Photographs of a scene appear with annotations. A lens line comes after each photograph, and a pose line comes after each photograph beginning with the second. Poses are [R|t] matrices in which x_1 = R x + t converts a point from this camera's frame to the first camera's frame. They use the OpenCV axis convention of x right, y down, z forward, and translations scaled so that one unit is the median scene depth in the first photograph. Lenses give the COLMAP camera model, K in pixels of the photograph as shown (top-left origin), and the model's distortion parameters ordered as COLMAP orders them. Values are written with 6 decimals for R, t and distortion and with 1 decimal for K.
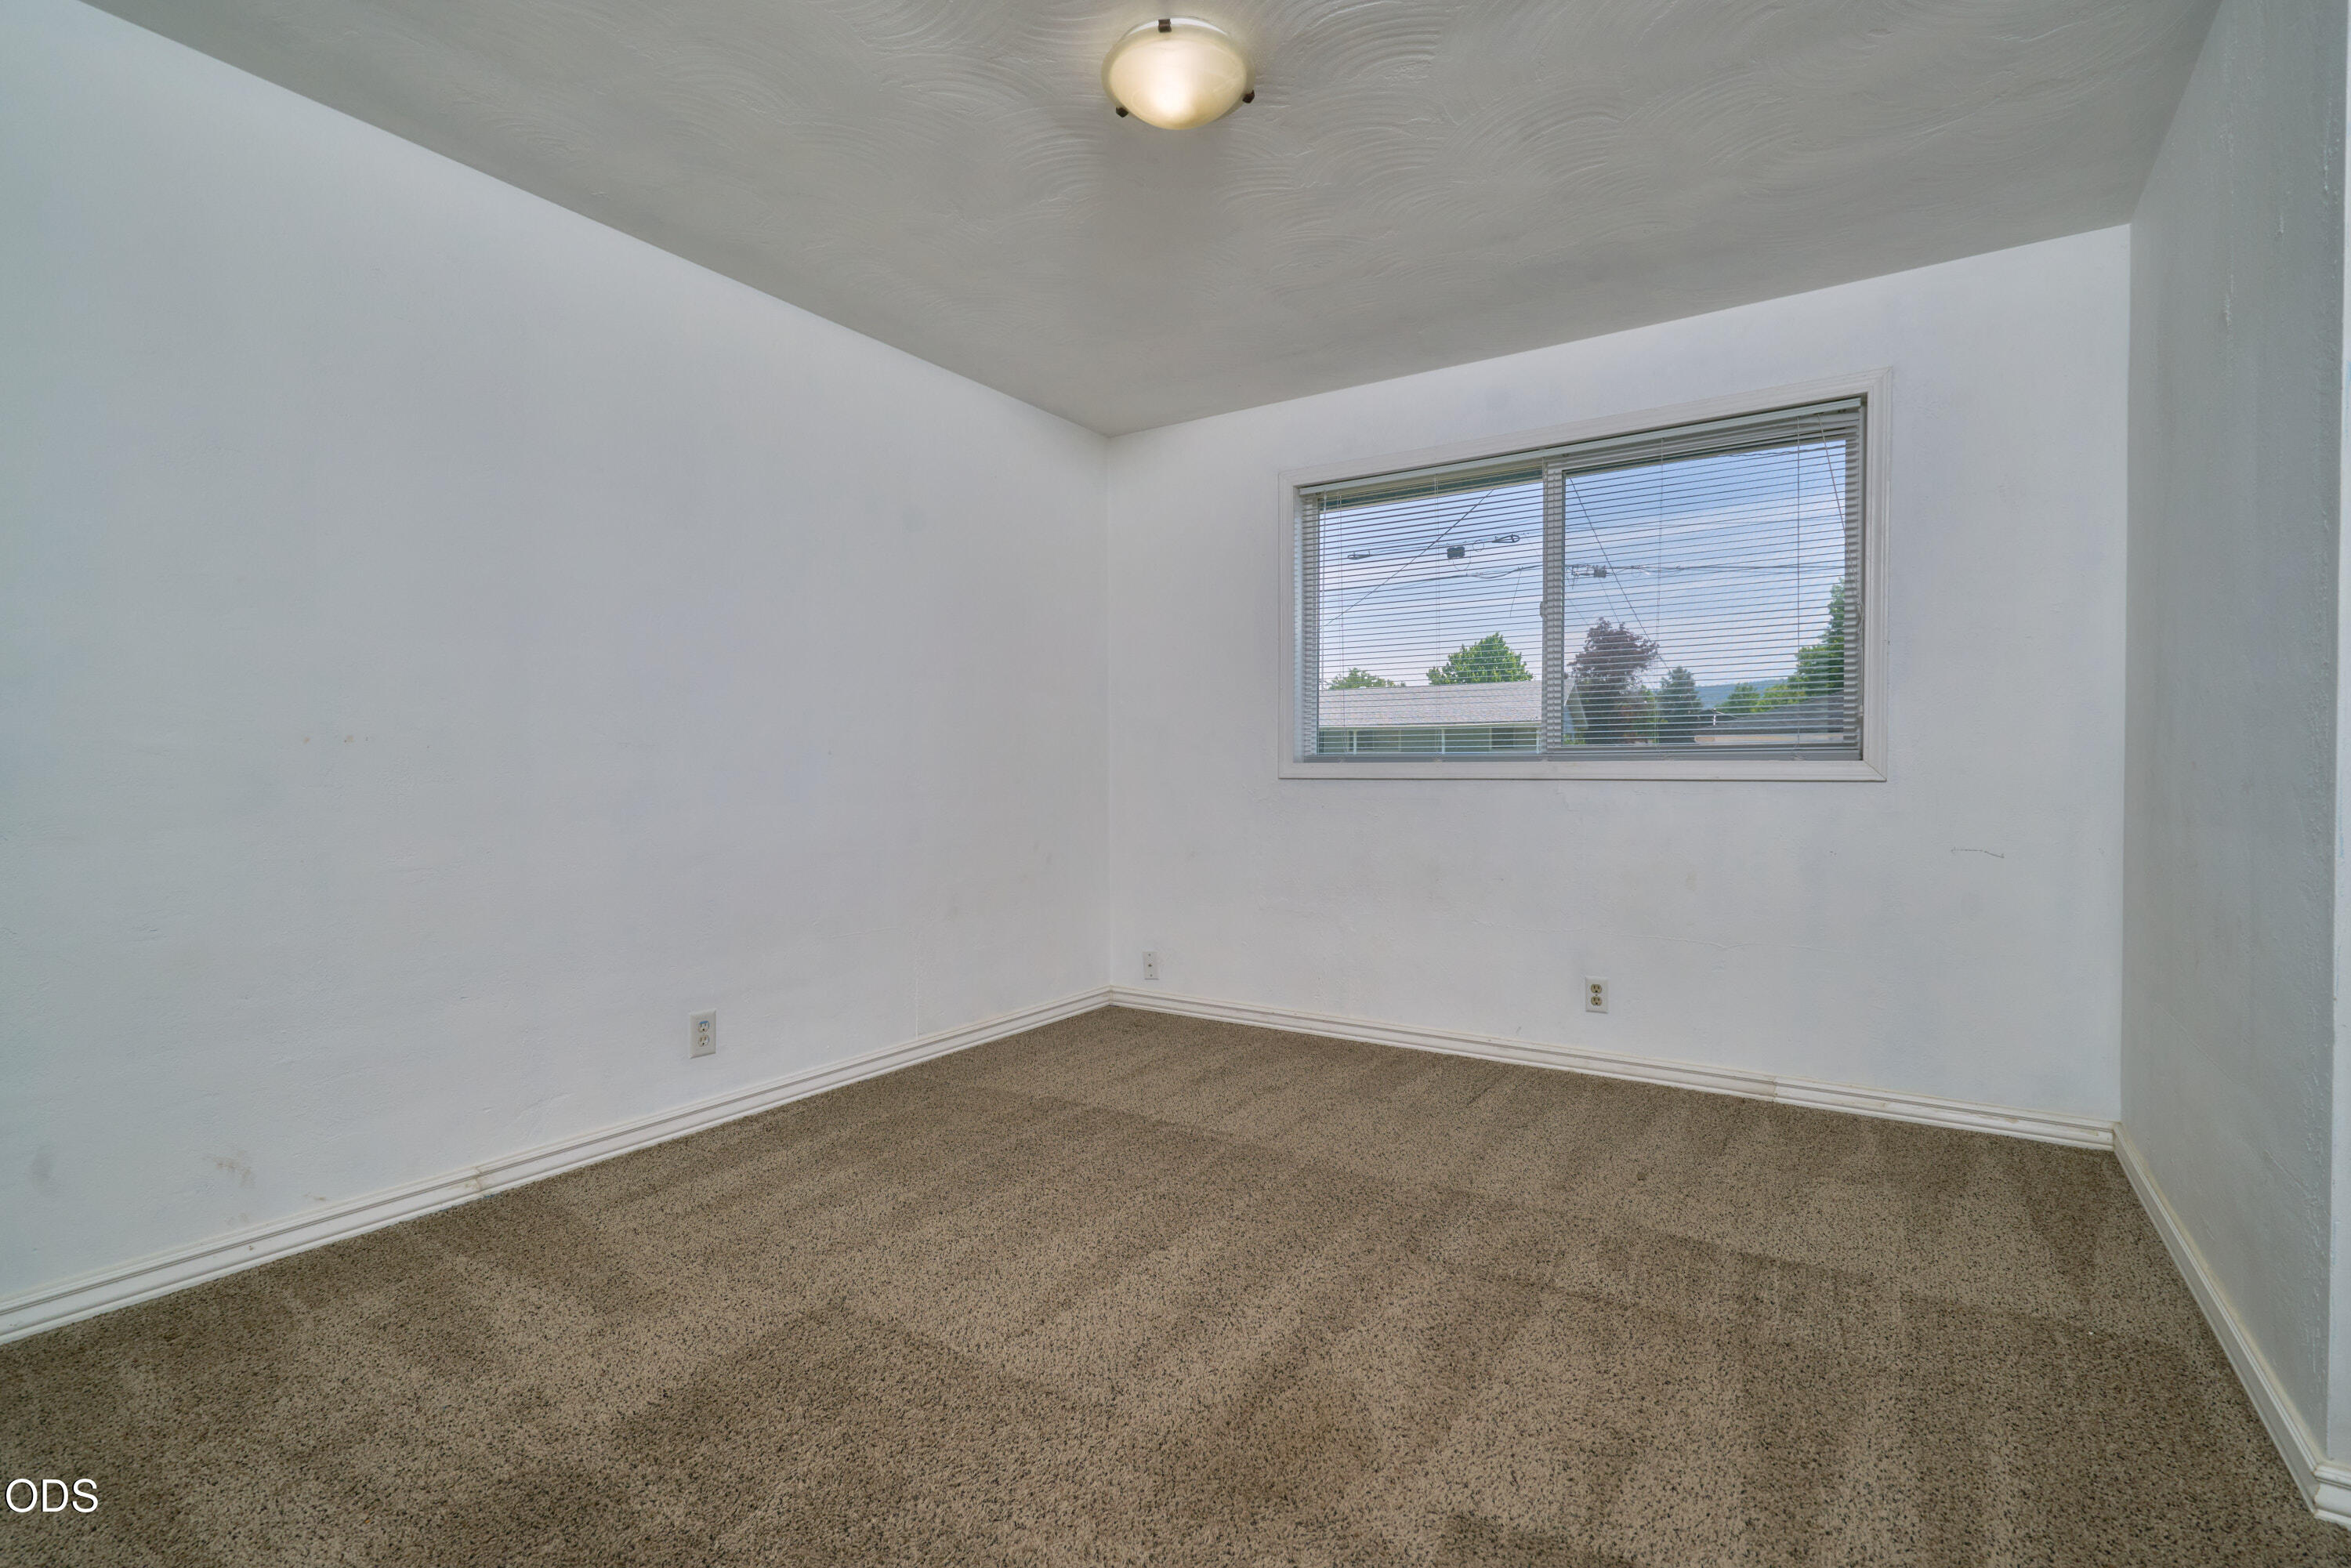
lens RADIAL K [[1072.9, 0, 1175.3], [0, 1072.9, 788.3], [0, 0, 1]] dist [-0.019961, 0.001814]
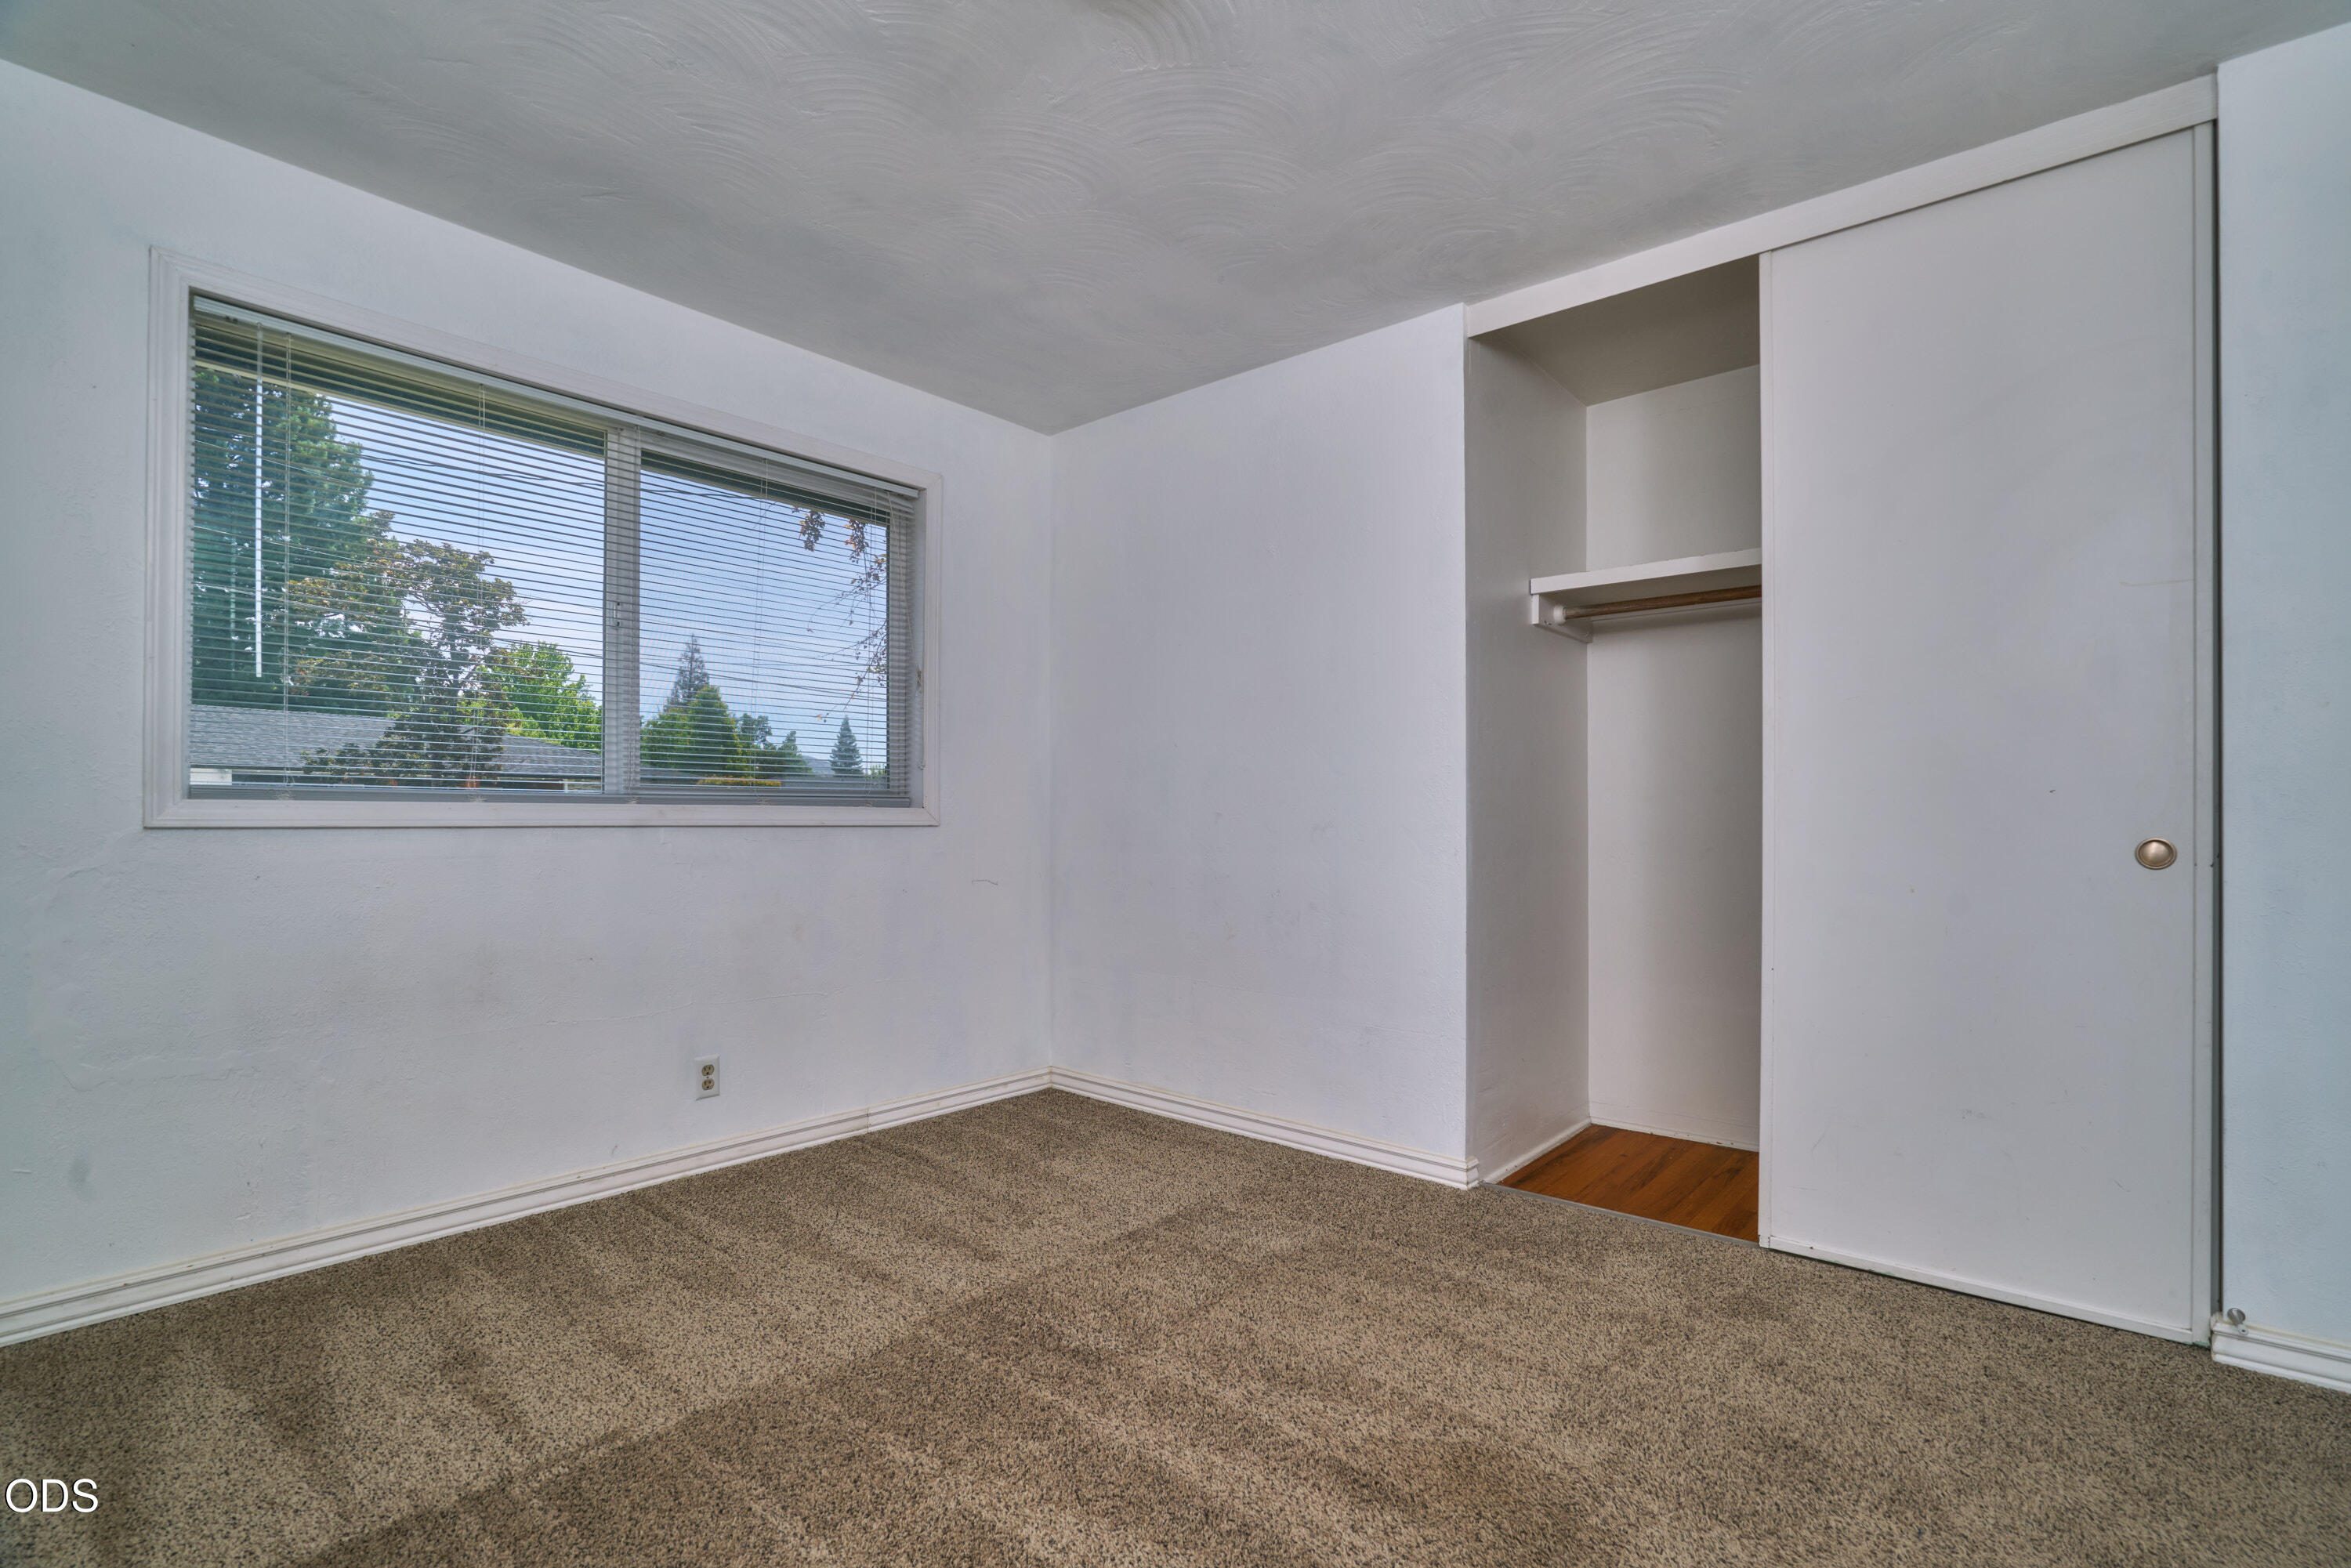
lens RADIAL K [[1072.9, 0, 1173.3], [0, 1072.9, 802.6], [0, 0, 1]] dist [-0.019961, 0.001814]
pose [[0.108402, 0.016612, 0.993968, -0.473569], [0.001786, 0.999855, -0.016906, -0.015400], [-0.994105, 0.003607, 0.108357, 0.586378]]
